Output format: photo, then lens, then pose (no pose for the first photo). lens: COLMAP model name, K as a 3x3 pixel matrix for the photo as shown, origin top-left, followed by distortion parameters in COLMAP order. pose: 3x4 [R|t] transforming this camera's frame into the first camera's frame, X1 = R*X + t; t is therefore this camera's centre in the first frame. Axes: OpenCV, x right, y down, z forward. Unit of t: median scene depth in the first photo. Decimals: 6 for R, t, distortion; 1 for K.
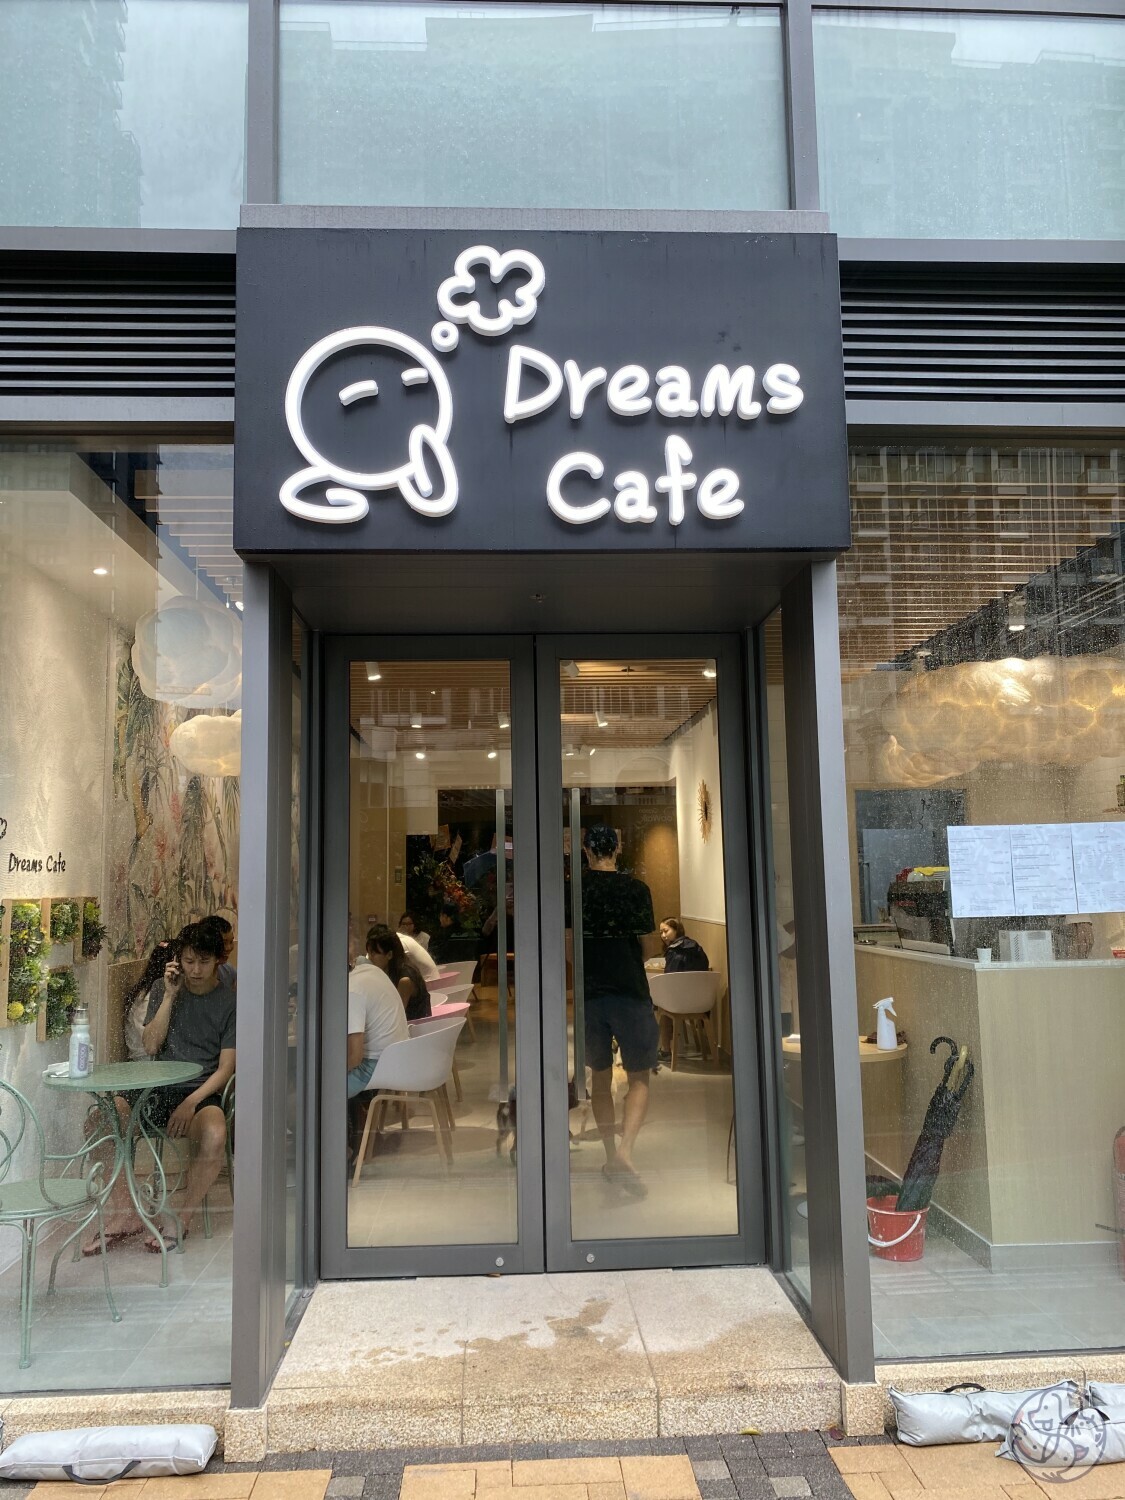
lens RADIAL K [[1128.7, 0, 562.5], [0, 1128.7, 750.0], [0, 0, 1]] dist [-0.013148, 0.015657]
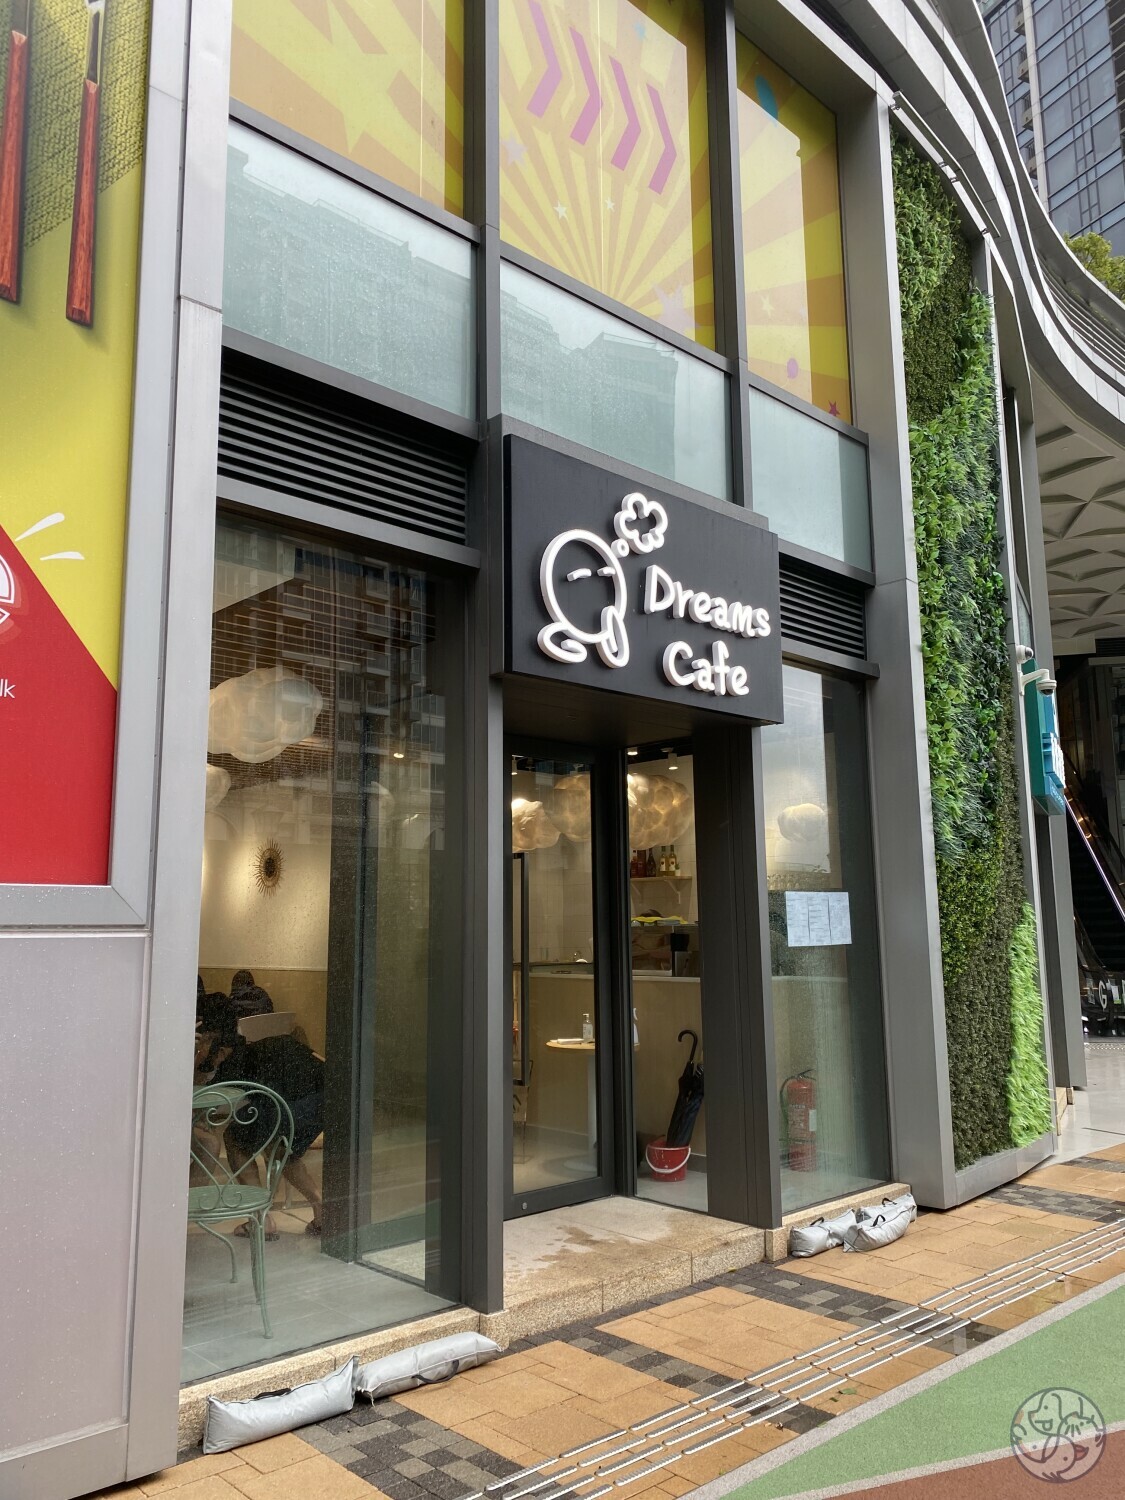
lens RADIAL K [[1117.2, 0, 561.4], [0, 1117.2, 741.1], [0, 0, 1]] dist [-0.001328, 0.004506]
pose [[0.771005, 0.118302, 0.625744, -1.045087], [-0.079363, 0.992783, -0.089907, 0.023094], [-0.631864, 0.019657, 0.774830, -0.082802]]
